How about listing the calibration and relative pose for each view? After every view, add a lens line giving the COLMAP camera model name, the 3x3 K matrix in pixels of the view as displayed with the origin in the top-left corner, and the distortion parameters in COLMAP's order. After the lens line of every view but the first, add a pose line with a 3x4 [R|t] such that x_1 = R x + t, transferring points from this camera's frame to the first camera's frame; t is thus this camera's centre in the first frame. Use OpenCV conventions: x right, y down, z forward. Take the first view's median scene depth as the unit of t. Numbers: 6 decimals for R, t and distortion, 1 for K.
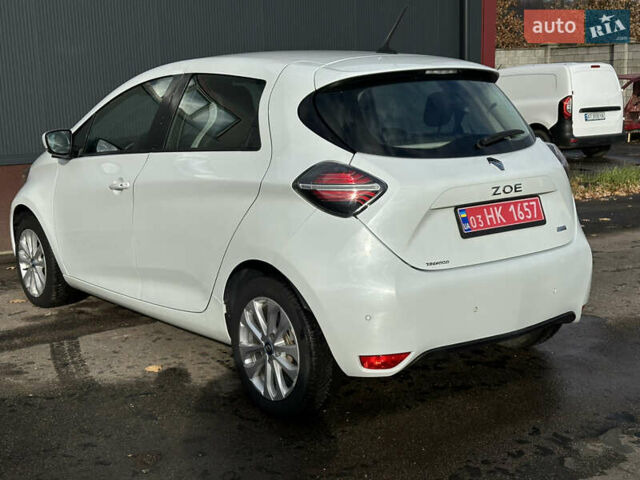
lens RADIAL K [[892.9, 0, 324.4], [0, 892.9, 242.2], [0, 0, 1]] dist [0.126460, 0.000000]
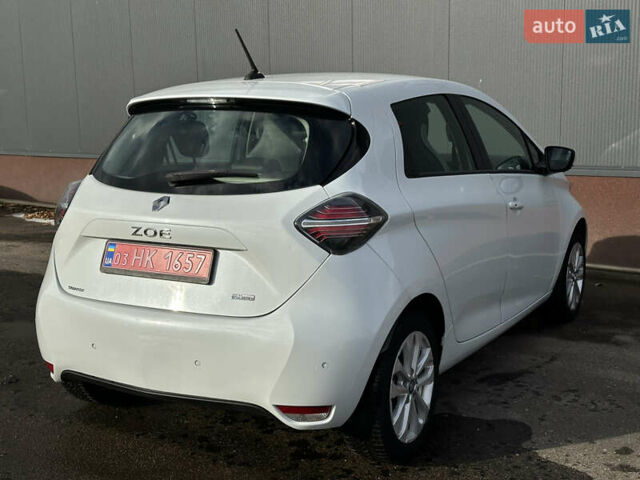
lens RADIAL K [[892.9, 0, 321.5], [0, 892.9, 239.5], [0, 0, 1]] dist [0.126460, 0.000000]
pose [[0.373783, 0.162570, -0.913158, 1.099824], [-0.162895, 0.980723, 0.107921, -0.178120], [0.913100, 0.108409, 0.393060, 0.803963]]
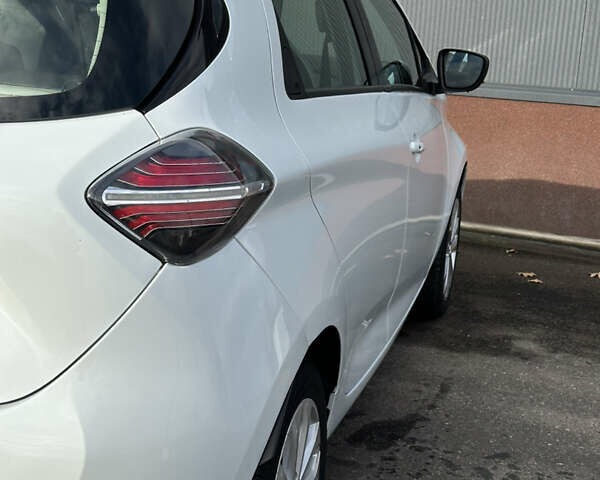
lens RADIAL K [[1112.9, 0, 295.5], [0, 1112.9, 237.6], [0, 0, 1]] dist [0.162092, 0.000000]
pose [[0.588385, 0.237581, -0.772889, 0.732898], [-0.216121, 0.967292, 0.132810, -0.162602], [0.779163, 0.088894, 0.620486, 0.887943]]
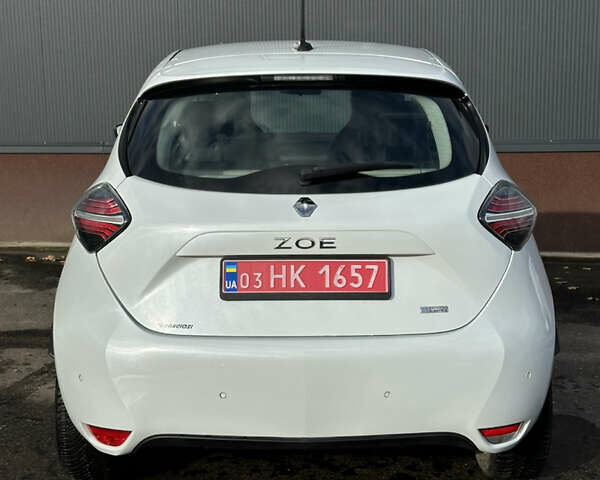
lens RADIAL K [[1112.9, 0, 302.0], [0, 1112.9, 236.1], [0, 0, 1]] dist [0.162092, 0.000000]
pose [[0.783885, 0.117861, -0.609617, 0.755962], [-0.119612, 0.992093, 0.038004, -0.098926], [0.609276, 0.043127, 0.791785, 0.280293]]
